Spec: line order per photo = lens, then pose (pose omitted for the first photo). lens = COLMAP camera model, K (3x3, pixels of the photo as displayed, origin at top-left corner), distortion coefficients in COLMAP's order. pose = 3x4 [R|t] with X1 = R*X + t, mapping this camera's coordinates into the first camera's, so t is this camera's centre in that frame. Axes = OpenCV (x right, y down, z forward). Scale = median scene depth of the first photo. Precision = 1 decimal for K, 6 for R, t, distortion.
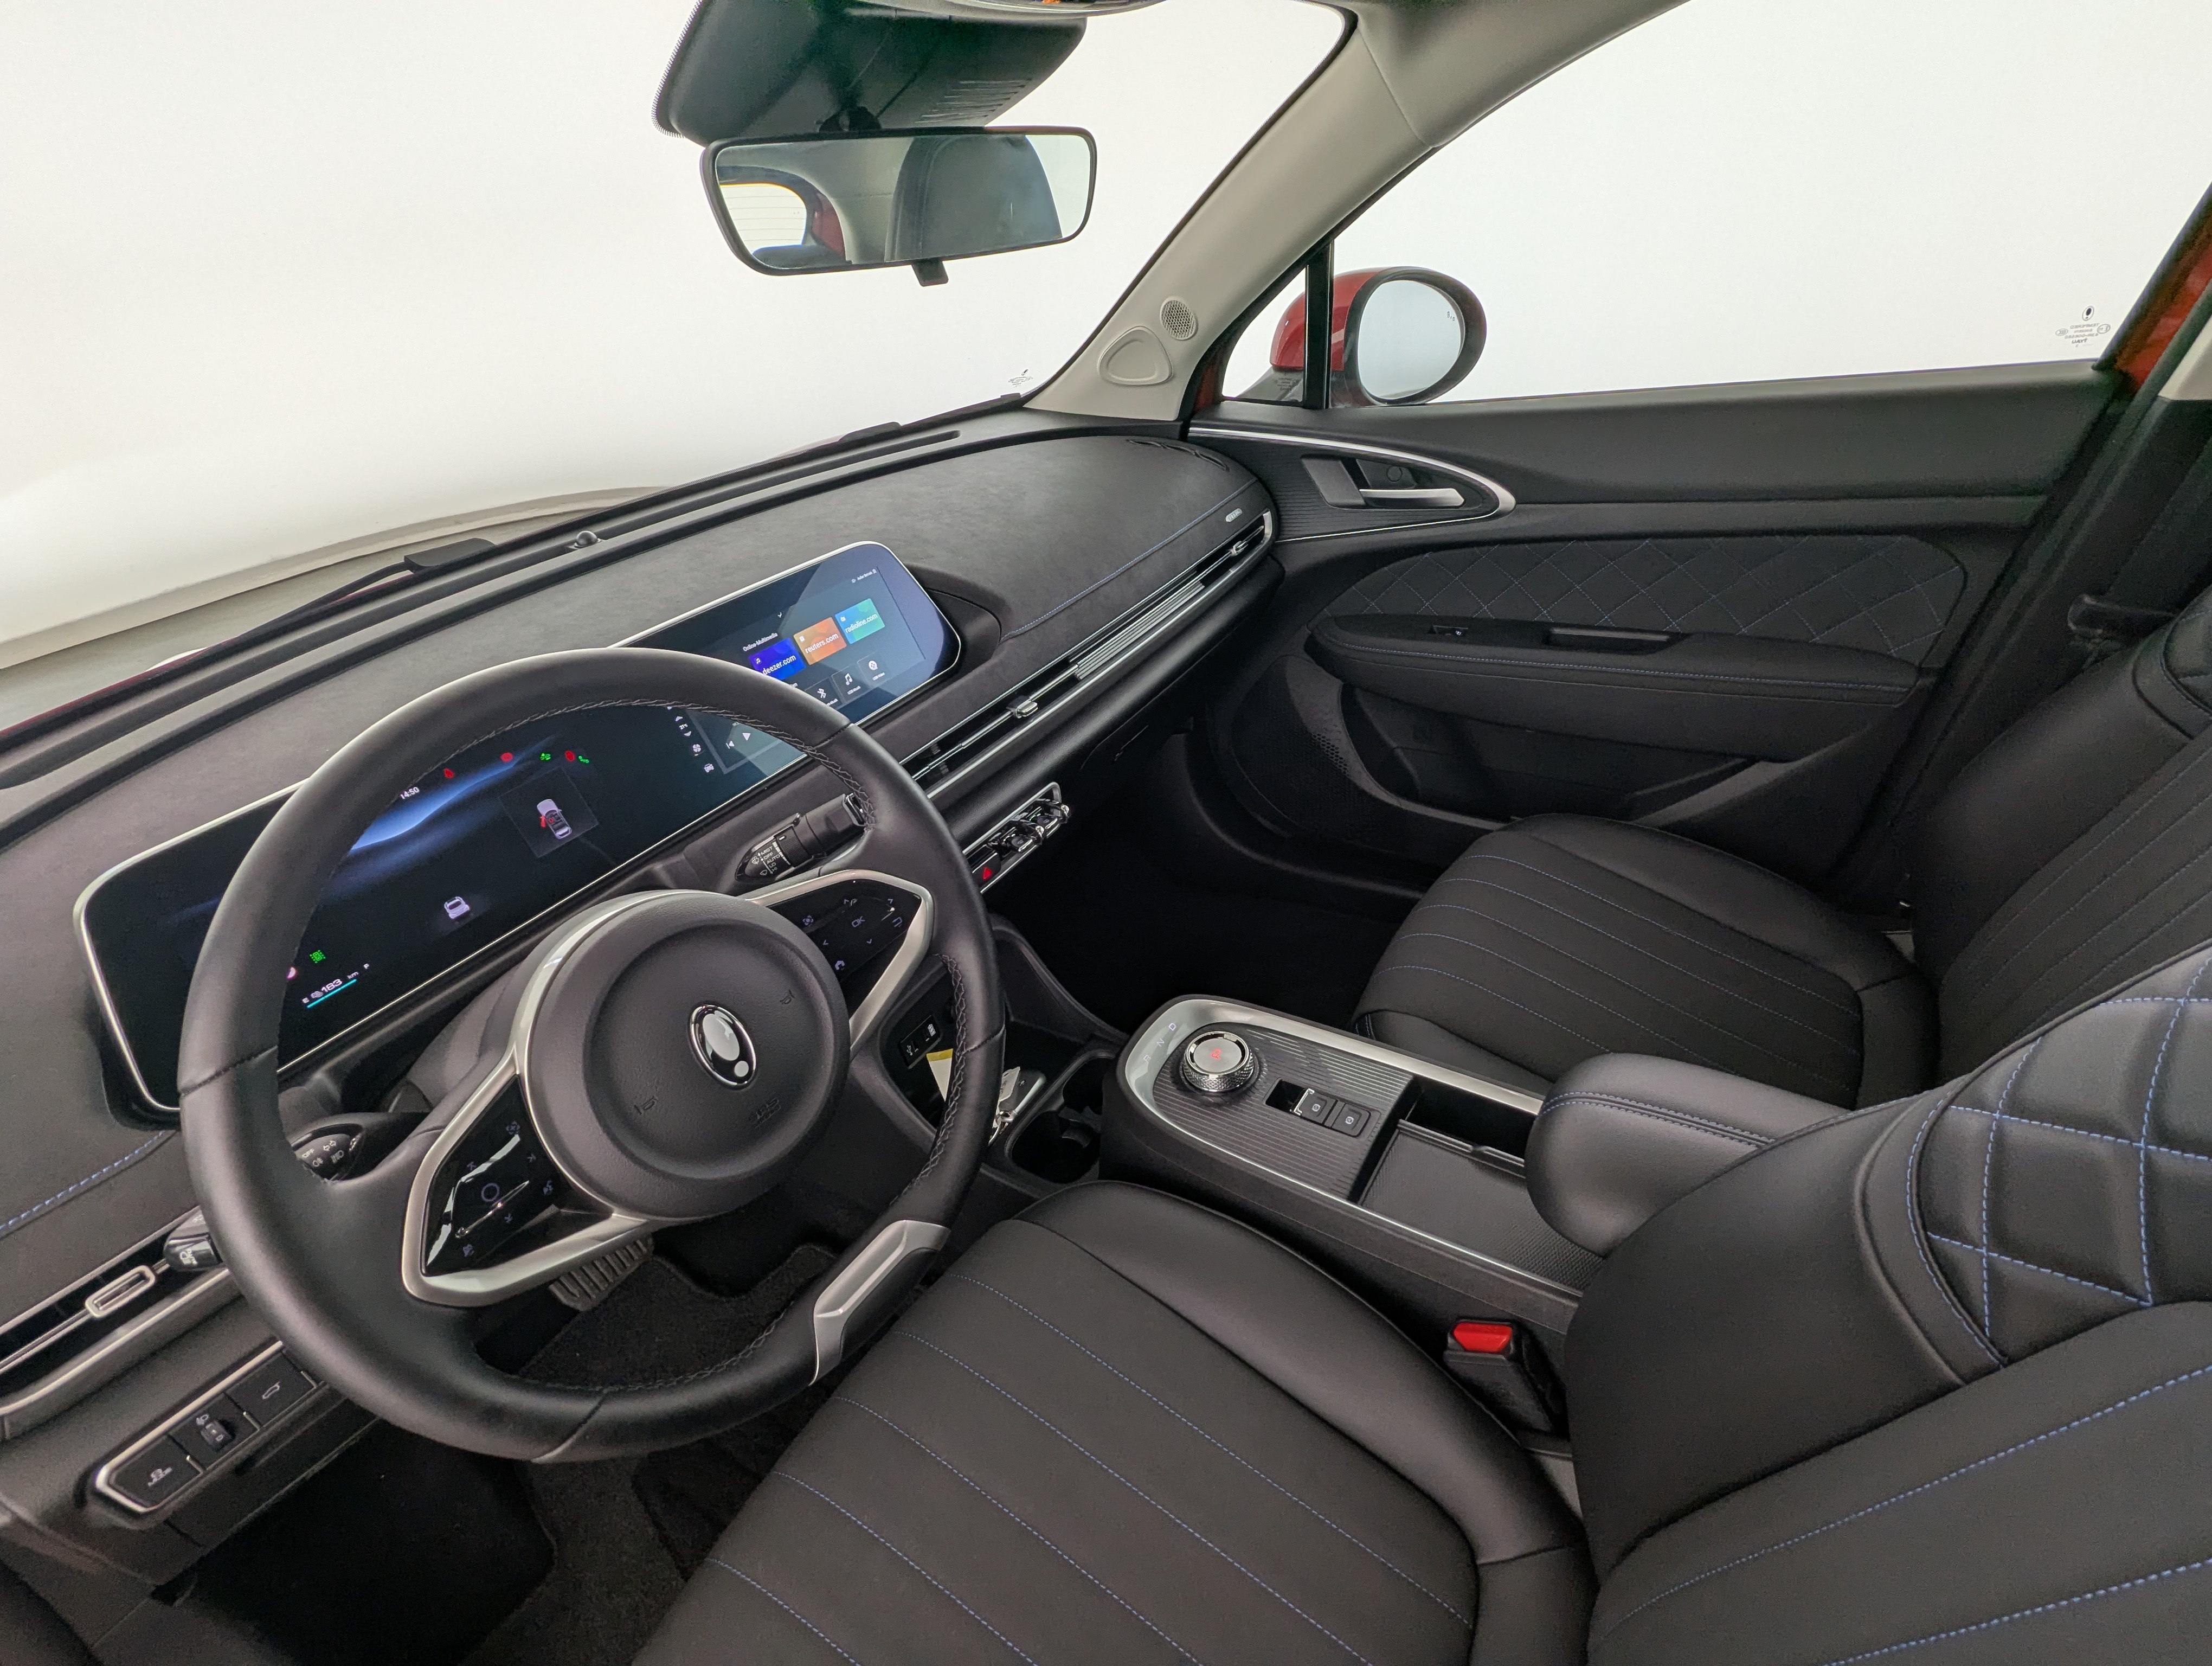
lens RADIAL K [[1040.2, 0, 1106.0], [0, 1040.2, 833.0], [0, 0, 1]] dist [-0.003384, -0.000617]
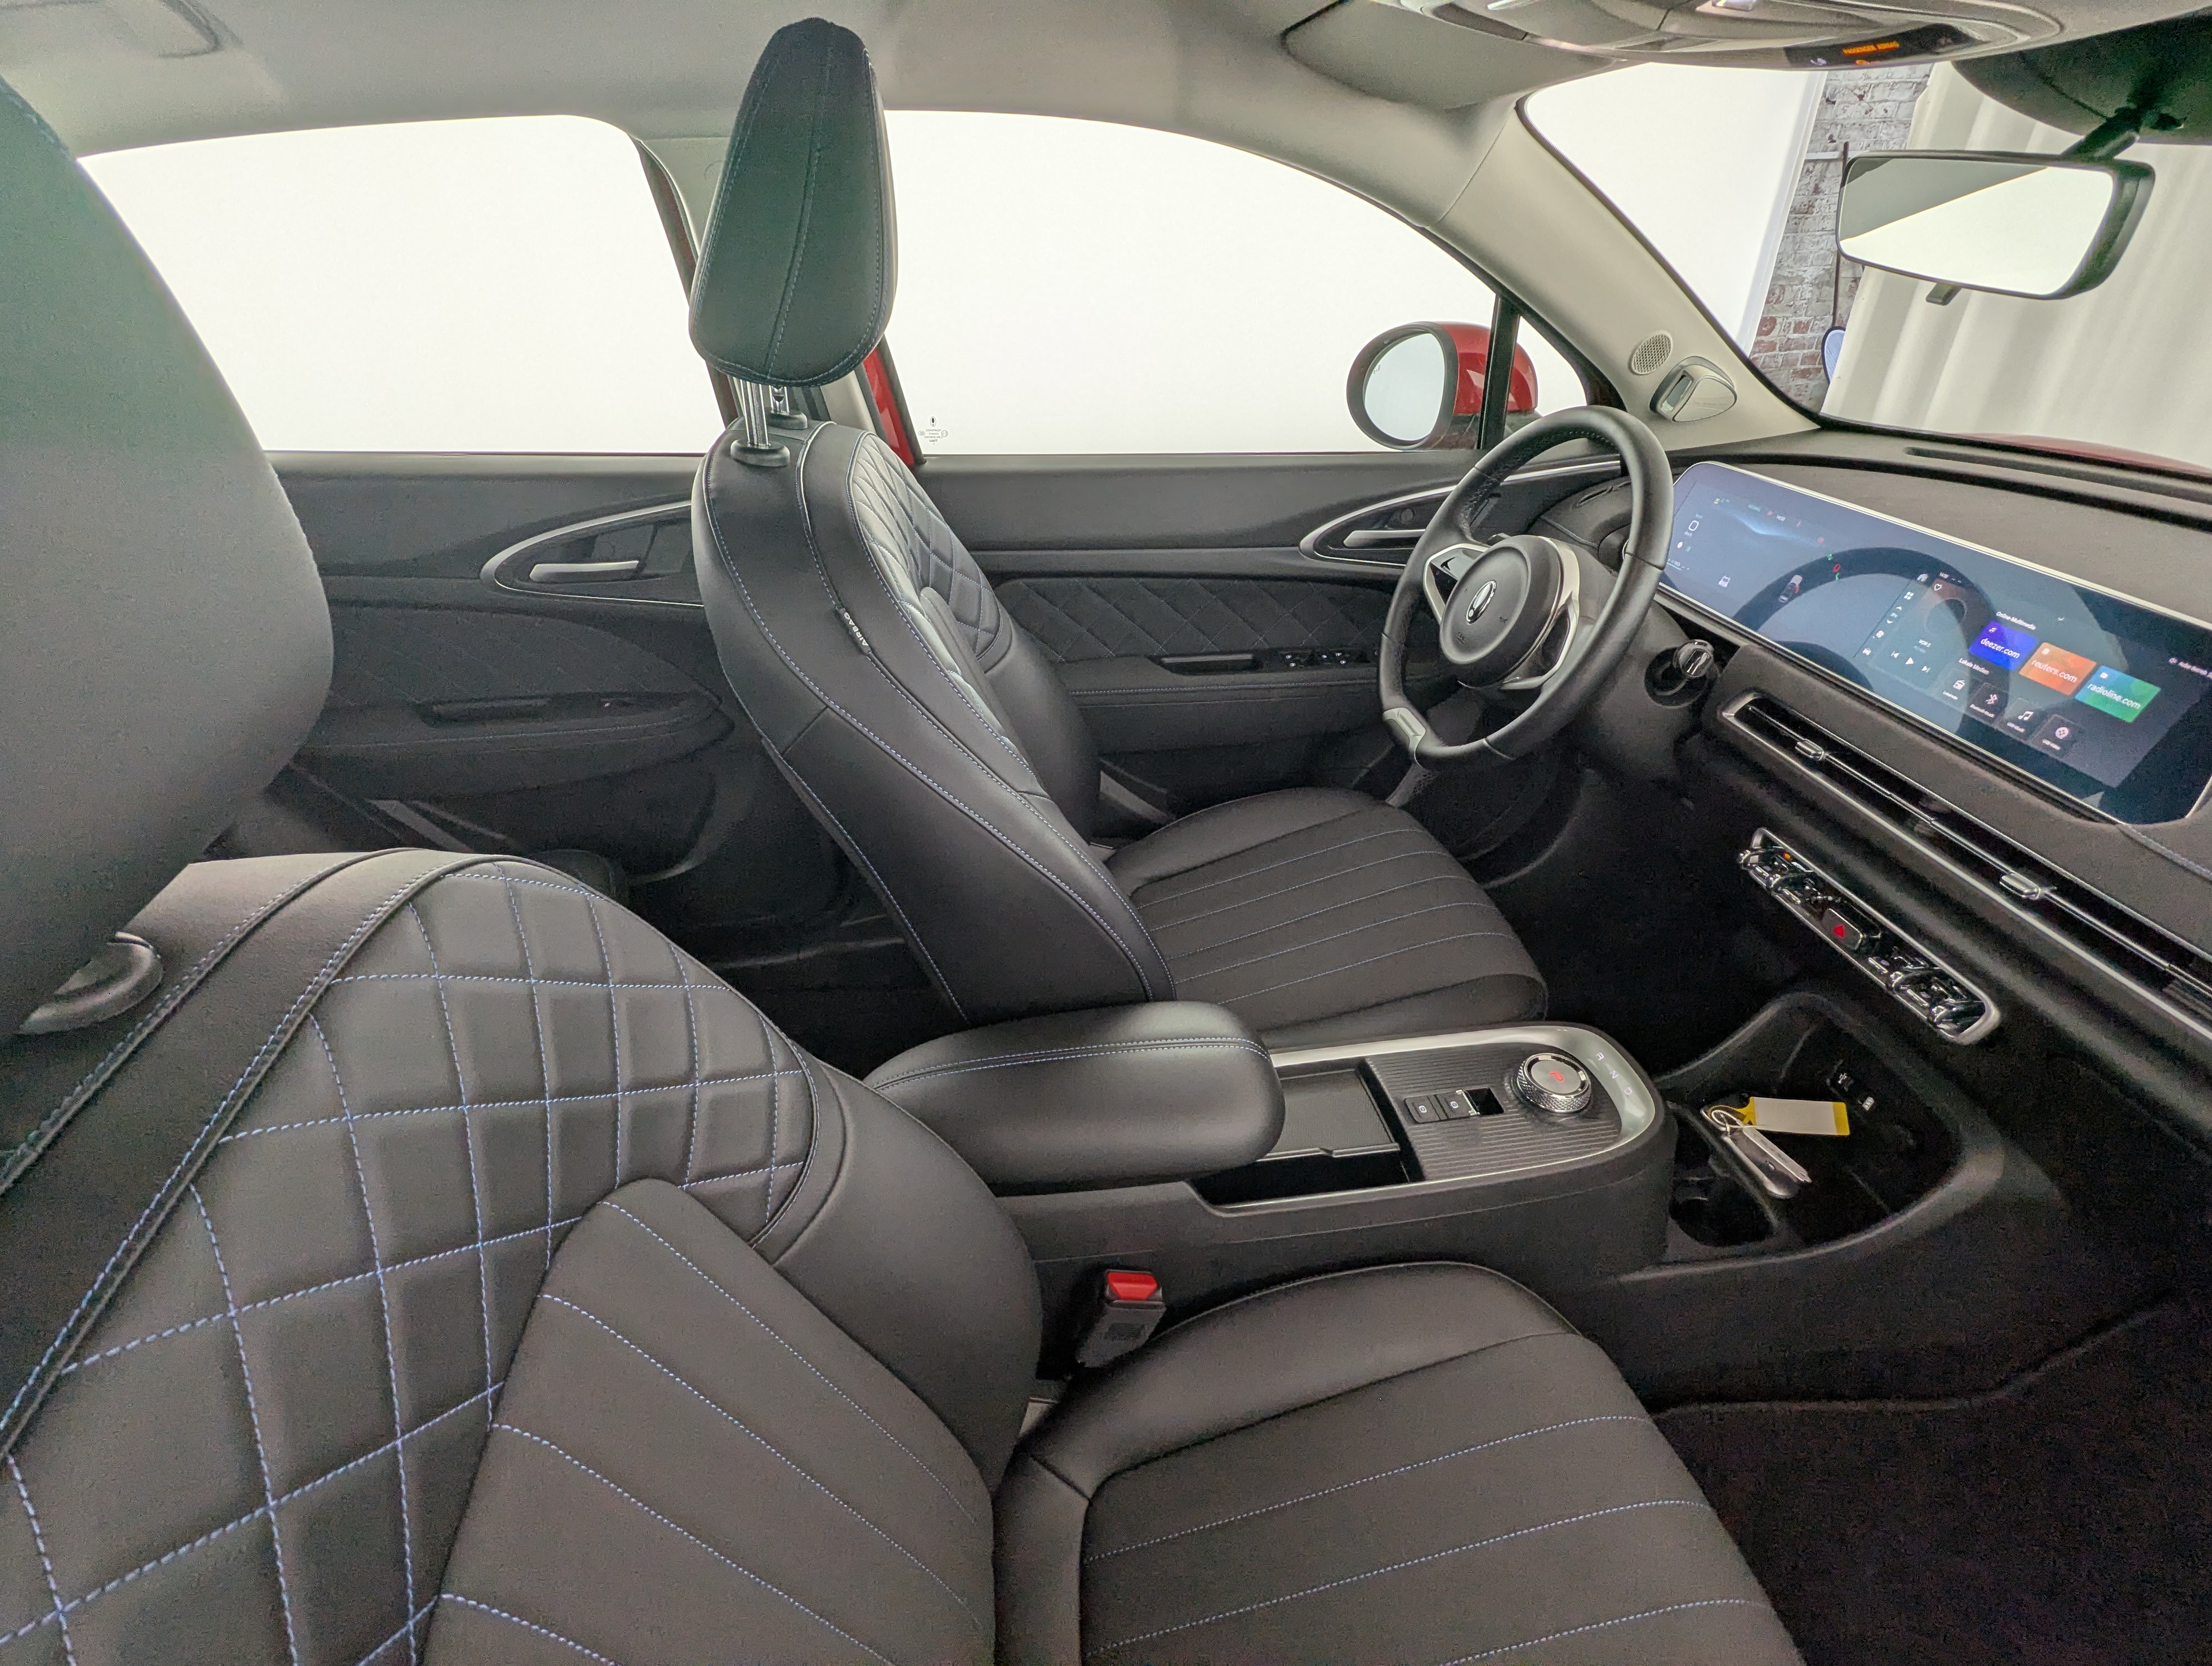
lens RADIAL K [[1052.3, 0, 1106.0], [0, 1052.3, 833.0], [0, 0, 1]] dist [-0.000534, -0.001202]
pose [[-0.728276, 0.471444, -0.497348, 0.758447], [-0.254056, 0.488294, 0.834880, -0.597886], [0.636451, 0.734377, -0.235840, 0.715002]]
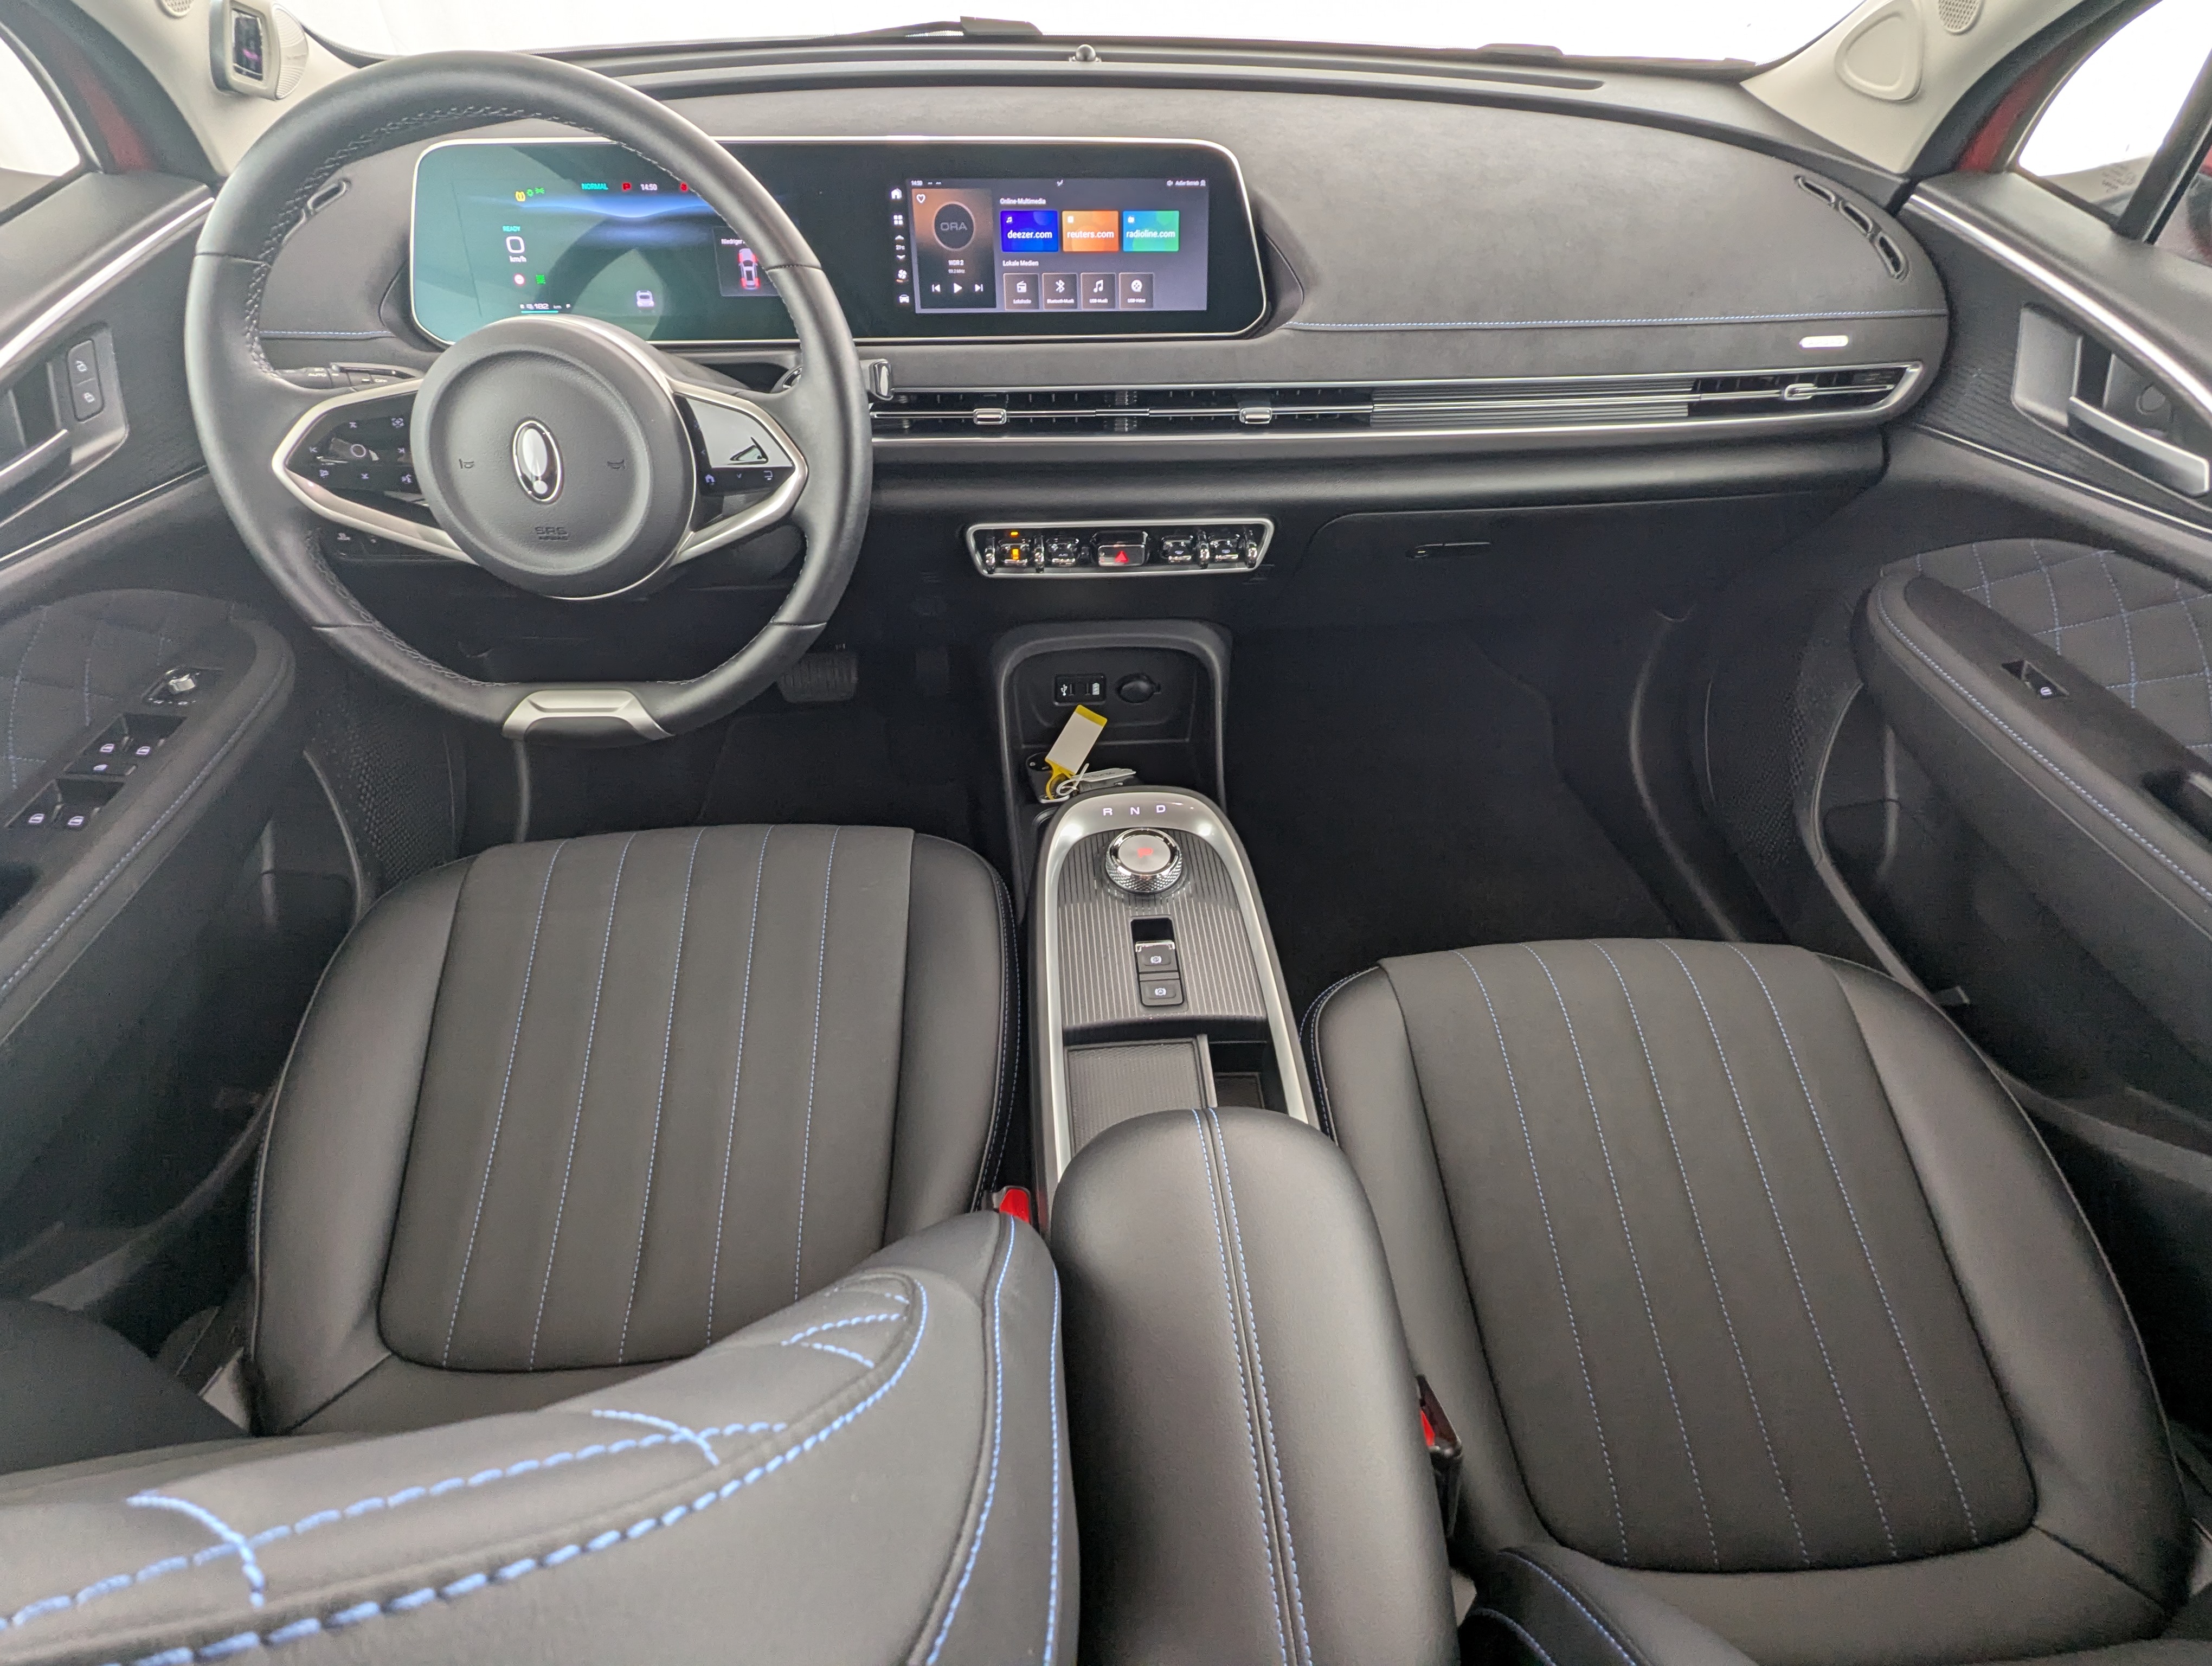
lens RADIAL K [[1052.3, 0, 1106.0], [0, 1052.3, 833.0], [0, 0, 1]] dist [-0.000534, -0.001202]
pose [[0.618629, 0.642229, -0.452592, 0.449921], [-0.491732, 0.765764, 0.414493, -0.152349], [0.612779, -0.033863, 0.789529, 0.226648]]
